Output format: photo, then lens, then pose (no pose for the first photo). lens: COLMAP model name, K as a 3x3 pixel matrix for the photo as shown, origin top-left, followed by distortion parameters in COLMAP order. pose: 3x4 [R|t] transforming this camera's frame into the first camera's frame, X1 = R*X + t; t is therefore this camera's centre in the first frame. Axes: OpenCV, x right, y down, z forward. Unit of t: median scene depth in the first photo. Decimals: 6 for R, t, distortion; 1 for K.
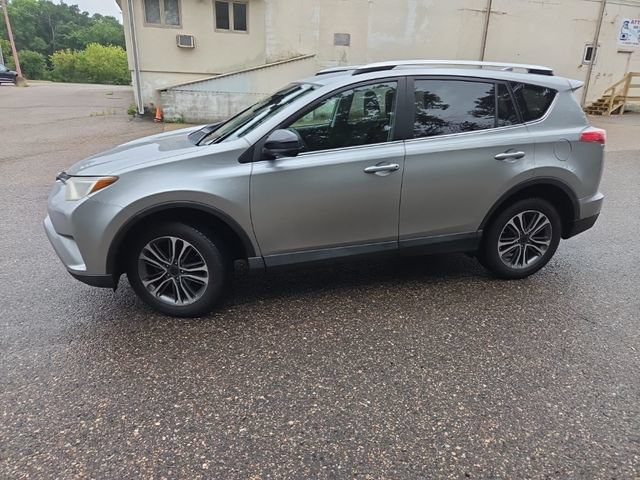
lens RADIAL K [[436.0, 0, 311.3], [0, 436.0, 238.0], [0, 0, 1]] dist [0.076712, -0.061232]
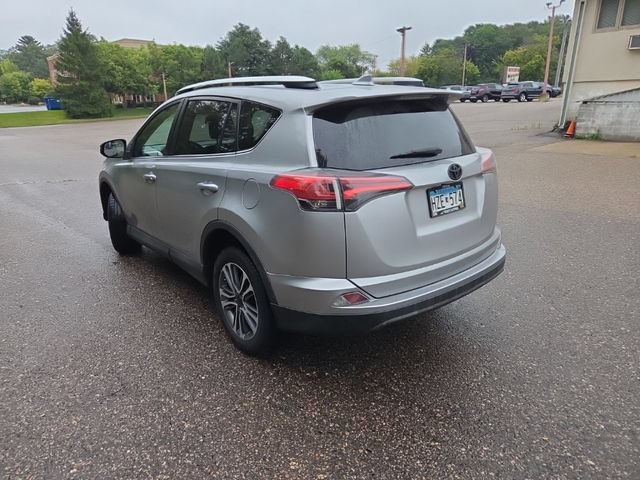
lens RADIAL K [[432.7, 0, 311.4], [0, 432.7, 228.9], [0, 0, 1]] dist [0.077351, -0.059201]
pose [[0.402405, 0.232189, -0.885527, 1.176058], [-0.270613, 0.954243, 0.127233, -0.246841], [0.874551, 0.188436, 0.446826, 0.748330]]
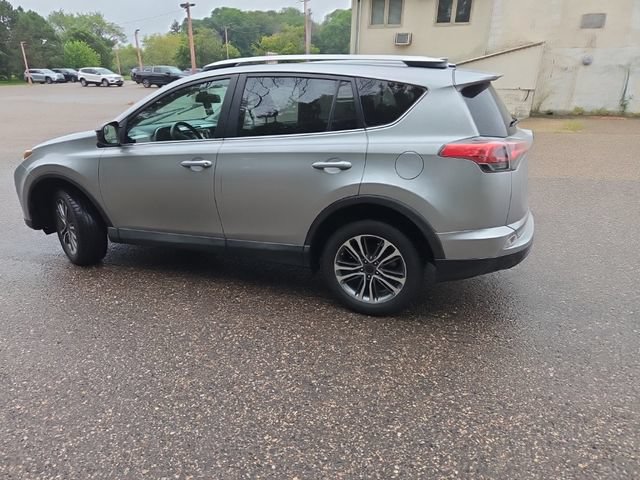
lens RADIAL K [[433.1, 0, 311.8], [0, 433.1, 239.4], [0, 0, 1]] dist [0.073581, -0.057498]
pose [[0.810867, 0.185875, -0.554928, 0.835672], [-0.178911, 0.981557, 0.067348, -0.086568], [0.557212, 0.044672, 0.829168, 0.261875]]
